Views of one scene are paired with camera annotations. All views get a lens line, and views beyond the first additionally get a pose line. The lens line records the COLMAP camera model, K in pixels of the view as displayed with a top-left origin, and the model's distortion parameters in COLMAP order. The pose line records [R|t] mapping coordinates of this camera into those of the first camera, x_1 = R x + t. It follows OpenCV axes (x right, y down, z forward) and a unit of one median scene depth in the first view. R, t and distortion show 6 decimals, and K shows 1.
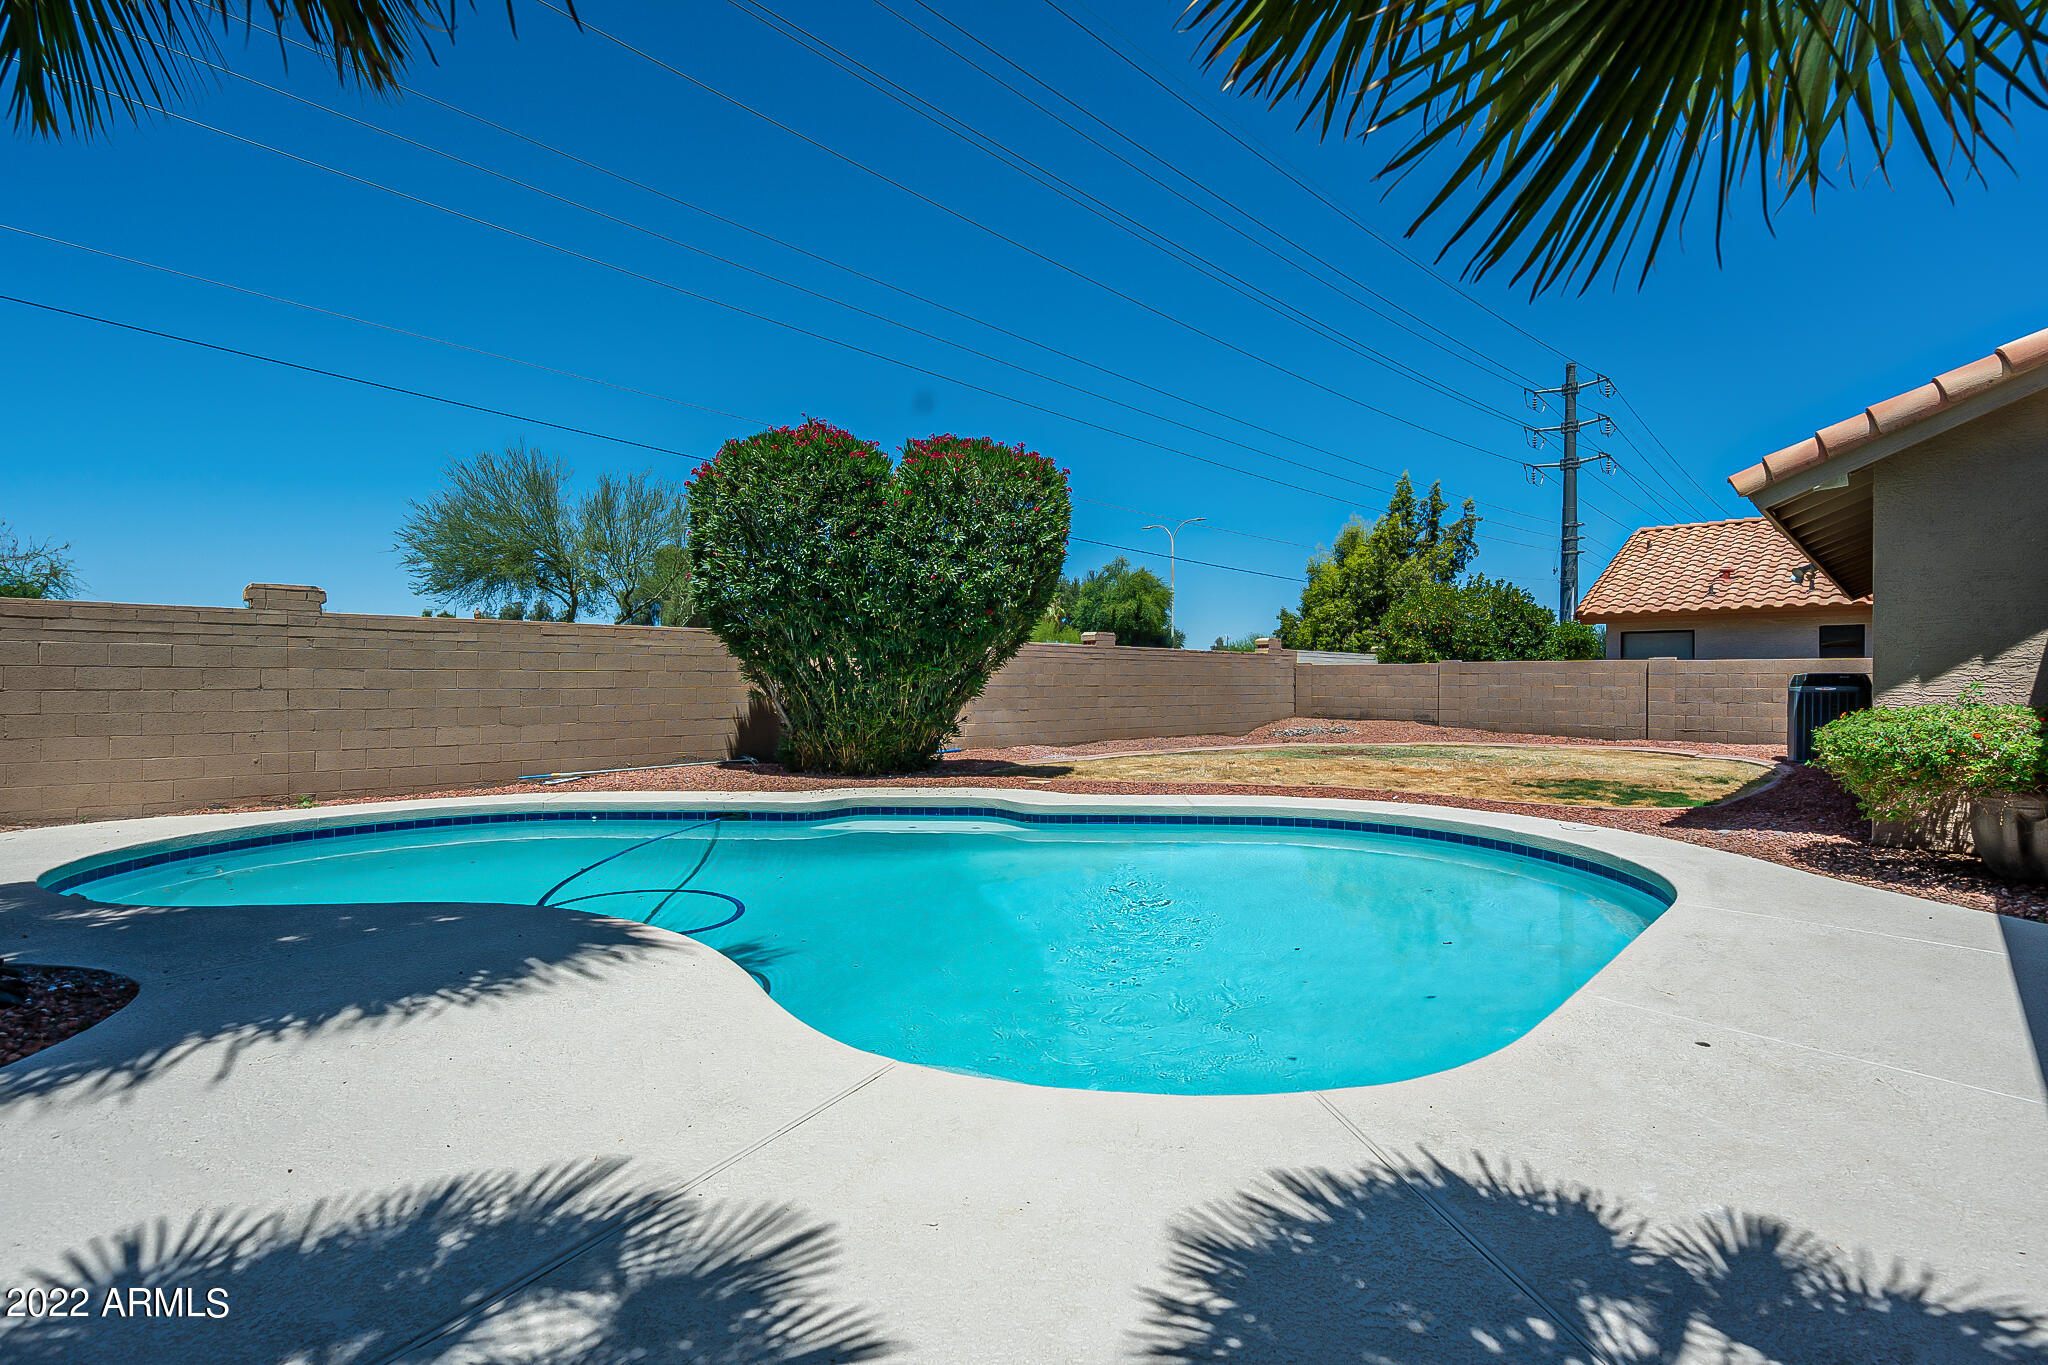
lens RADIAL K [[942.9, 0, 1041.7], [0, 942.9, 688.4], [0, 0, 1]] dist [0.004492, 0.000291]
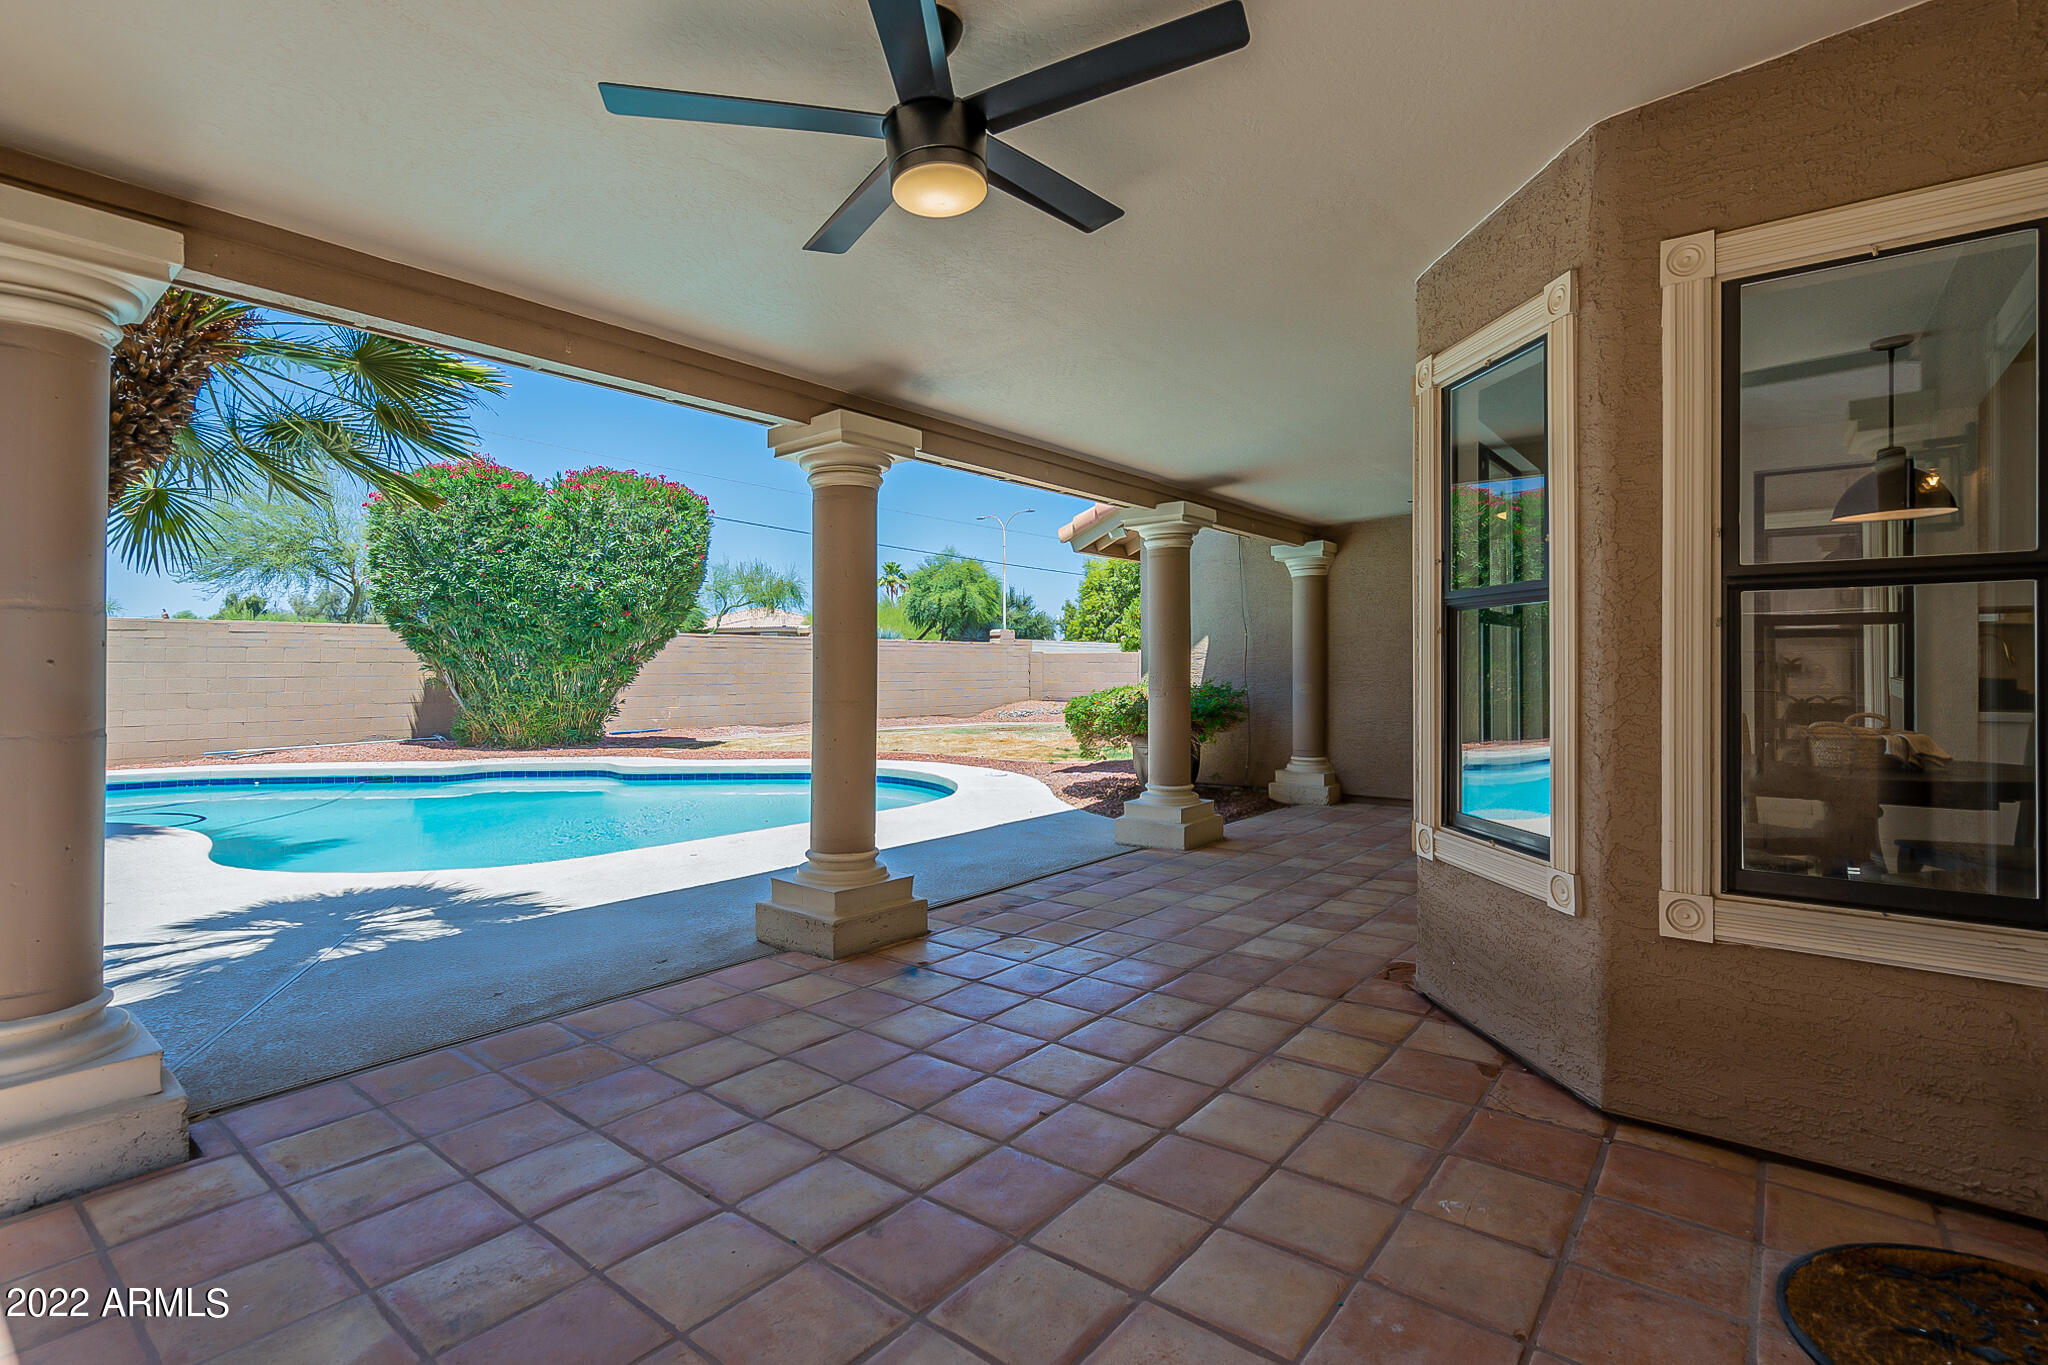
lens RADIAL K [[942.9, 0, 1004.8], [0, 942.9, 666.3], [0, 0, 1]] dist [0.004492, 0.000291]
pose [[0.993871, -0.002979, 0.110509, 0.287982], [0.004008, 0.999951, -0.009091, 0.000550], [-0.110477, 0.009478, 0.993834, -0.266432]]
